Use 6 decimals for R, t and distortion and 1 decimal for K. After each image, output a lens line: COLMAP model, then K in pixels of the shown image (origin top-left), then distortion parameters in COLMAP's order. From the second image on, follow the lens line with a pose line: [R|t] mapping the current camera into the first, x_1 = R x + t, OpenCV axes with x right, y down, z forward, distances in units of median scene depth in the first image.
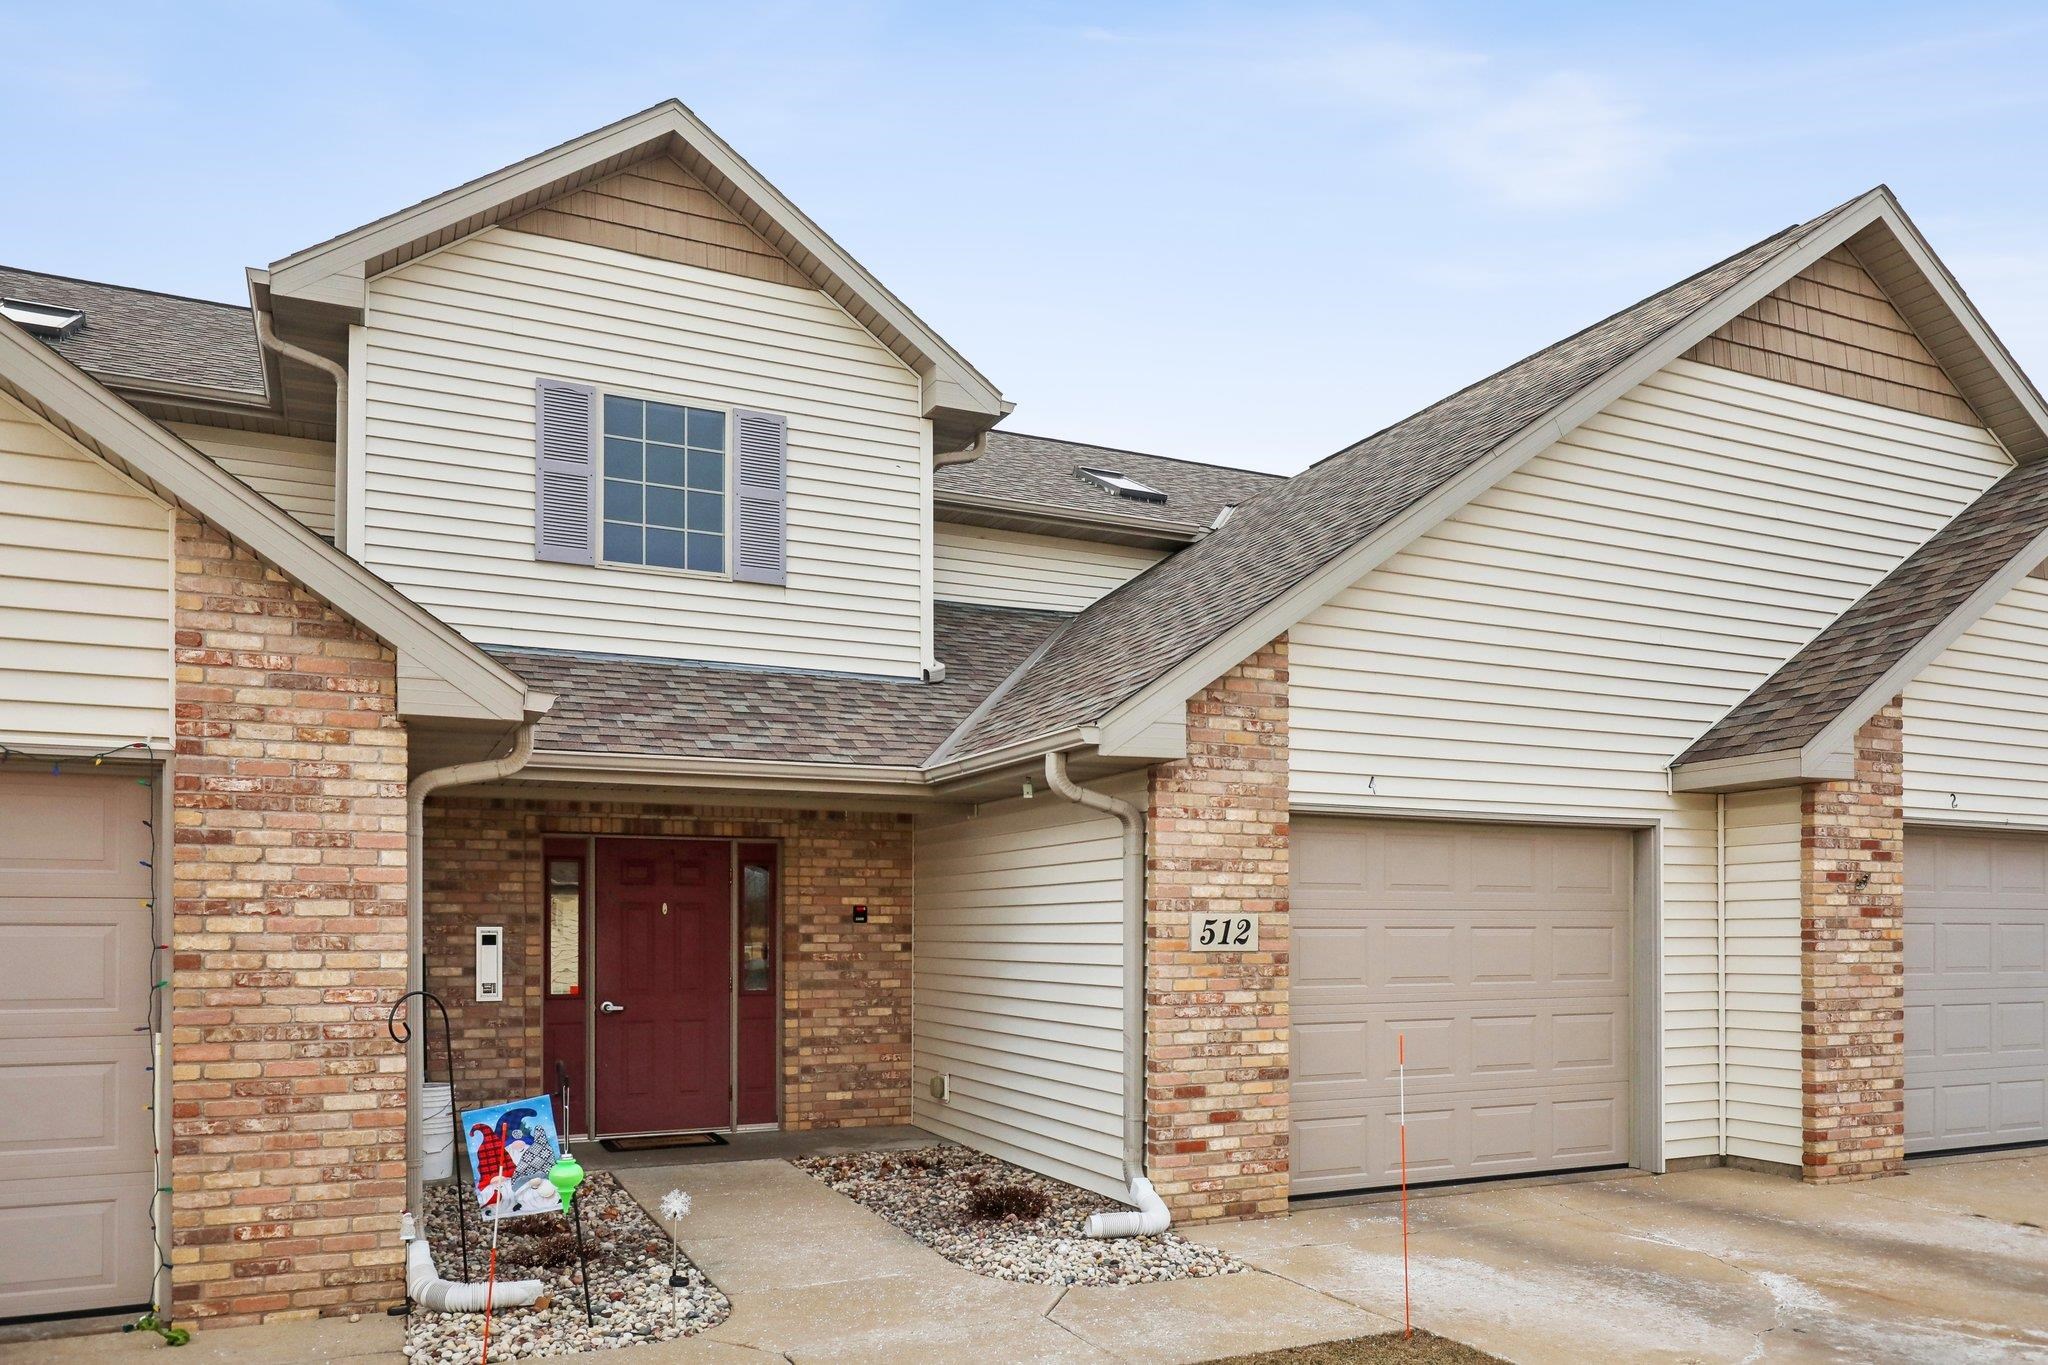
lens RADIAL K [[1515.8, 0, 1021.6], [0, 1515.8, 747.1], [0, 0, 1]] dist [0.003410, 0.002786]
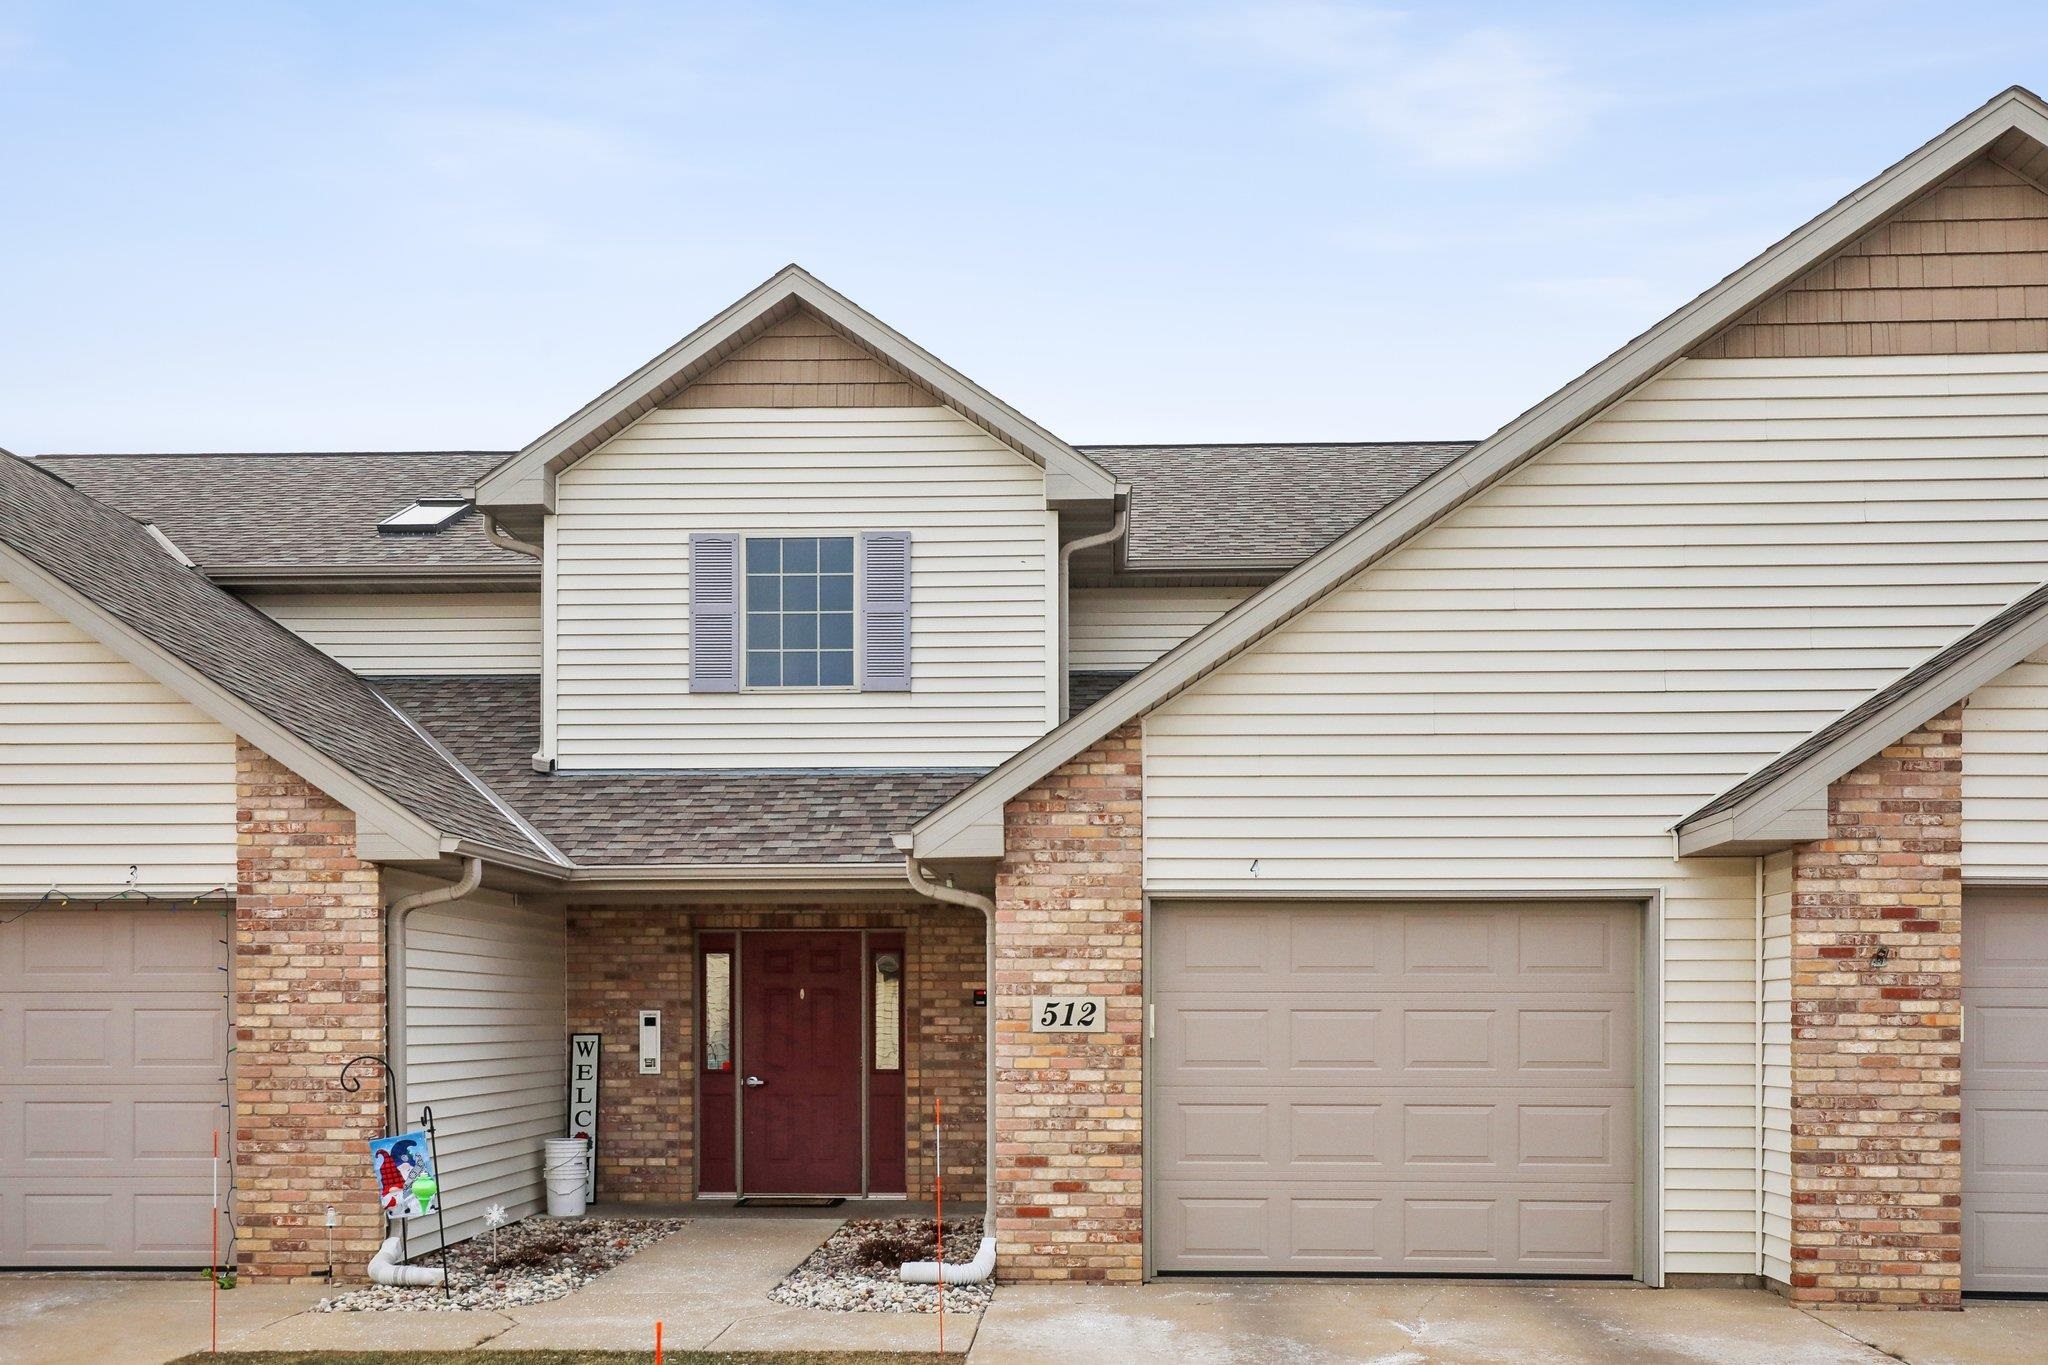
lens RADIAL K [[1838.6, 0, 899.3], [0, 1838.6, 749.7], [0, 0, 1]] dist [0.034441, 0.003010]
pose [[0.870215, -0.070167, -0.487649, 0.619333], [0.058631, 0.997521, -0.038904, -0.019596], [0.489170, 0.005264, 0.872172, -0.181215]]
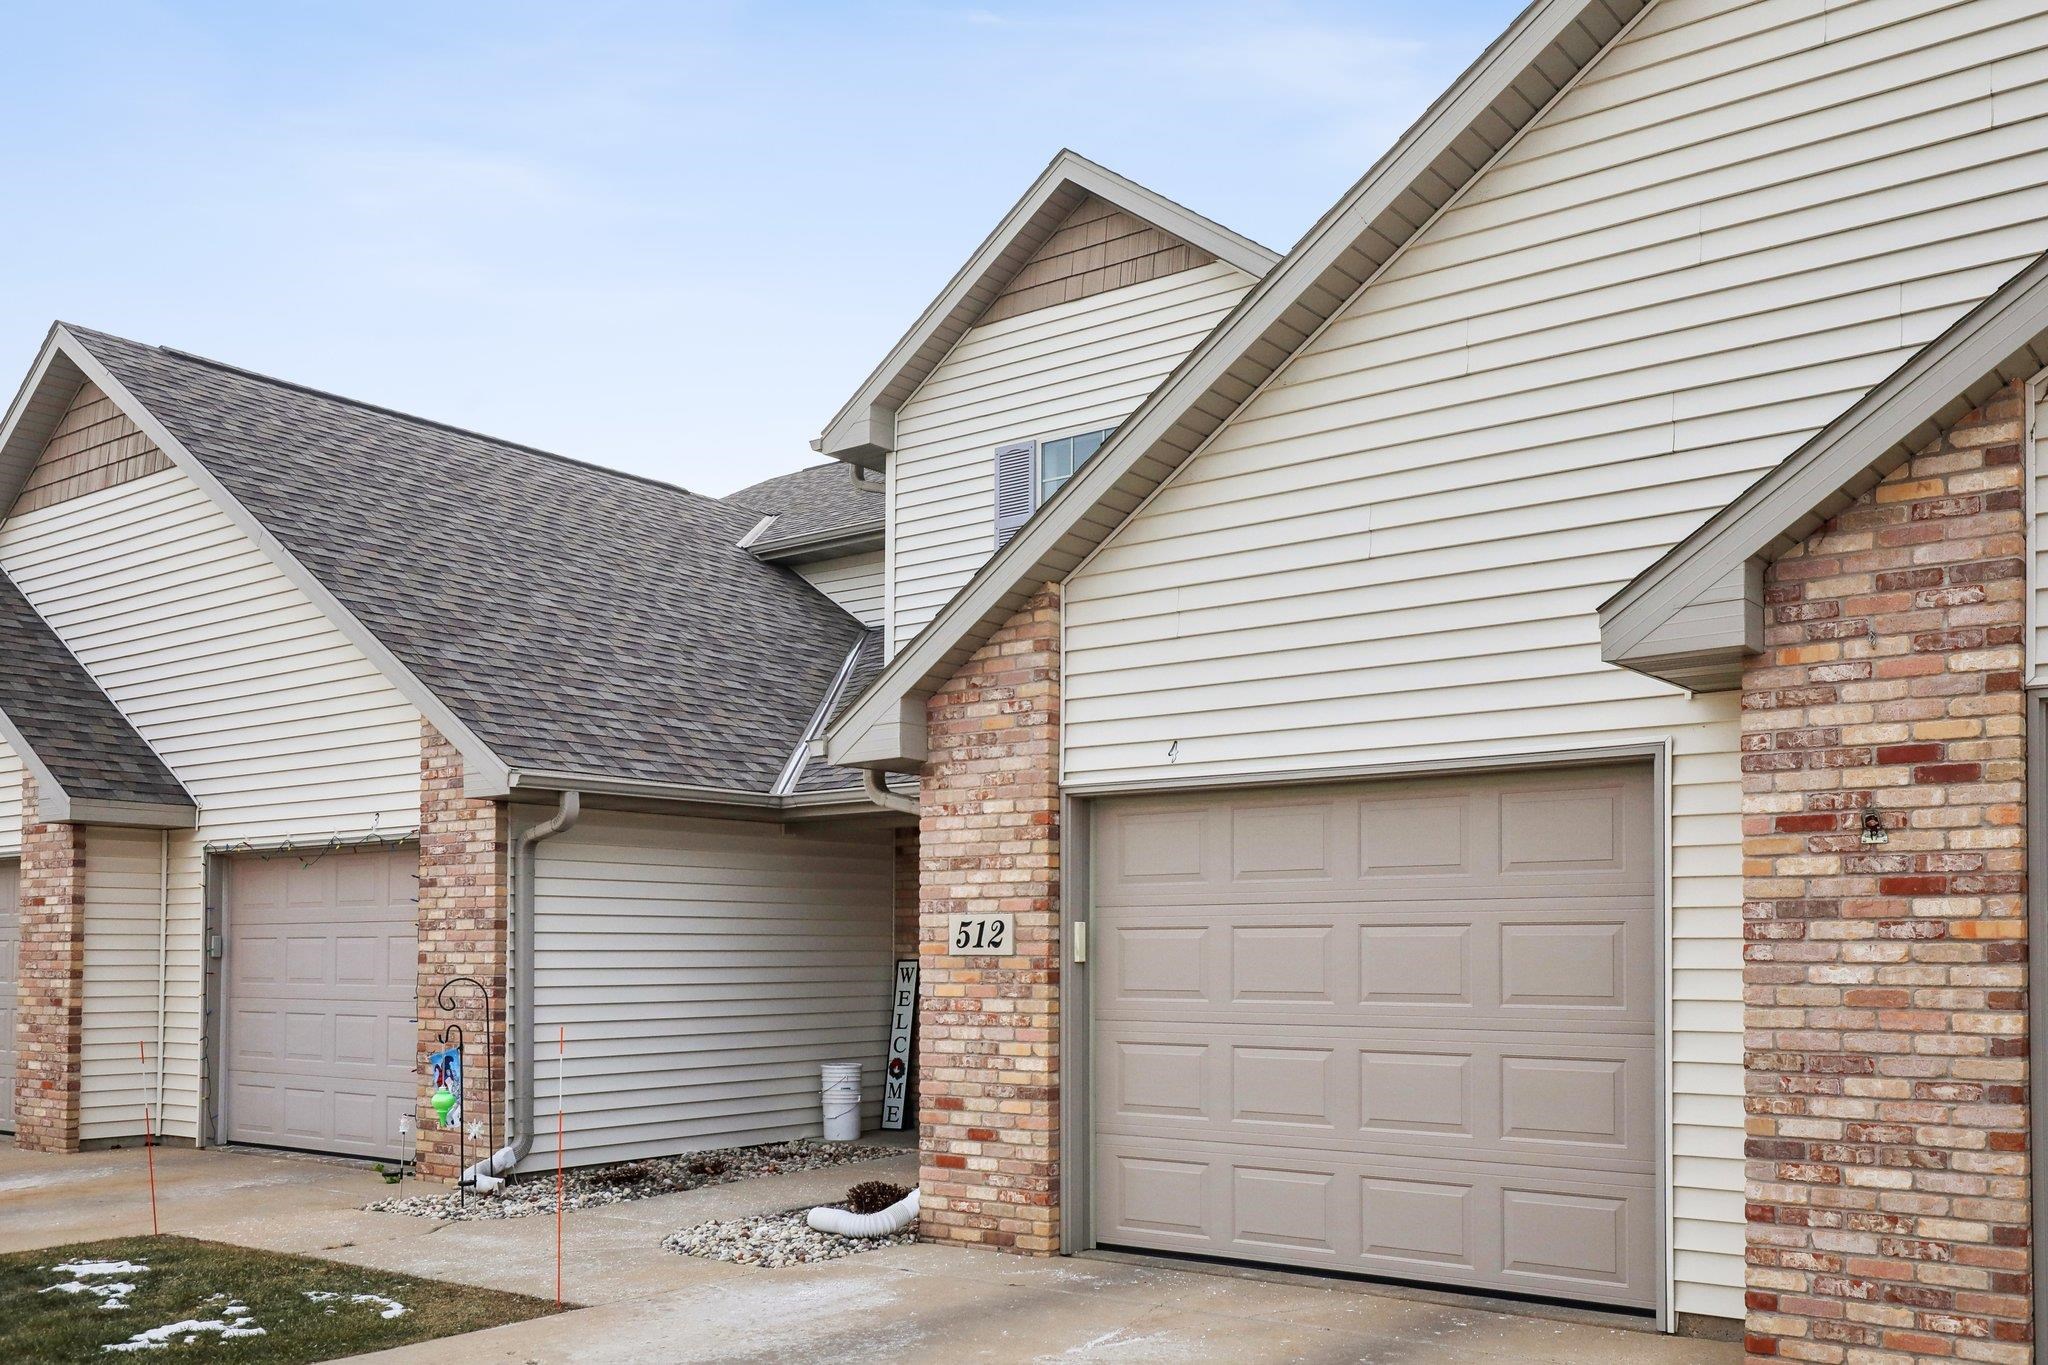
lens RADIAL K [[1752.5, 0, 967.7], [0, 1752.5, 680.7], [0, 0, 1]] dist [0.033455, -0.007379]
pose [[0.431680, -0.138495, -0.891331, 1.012935], [0.110095, 0.988845, -0.100327, 0.068435], [0.895283, -0.054822, 0.442112, 0.478923]]
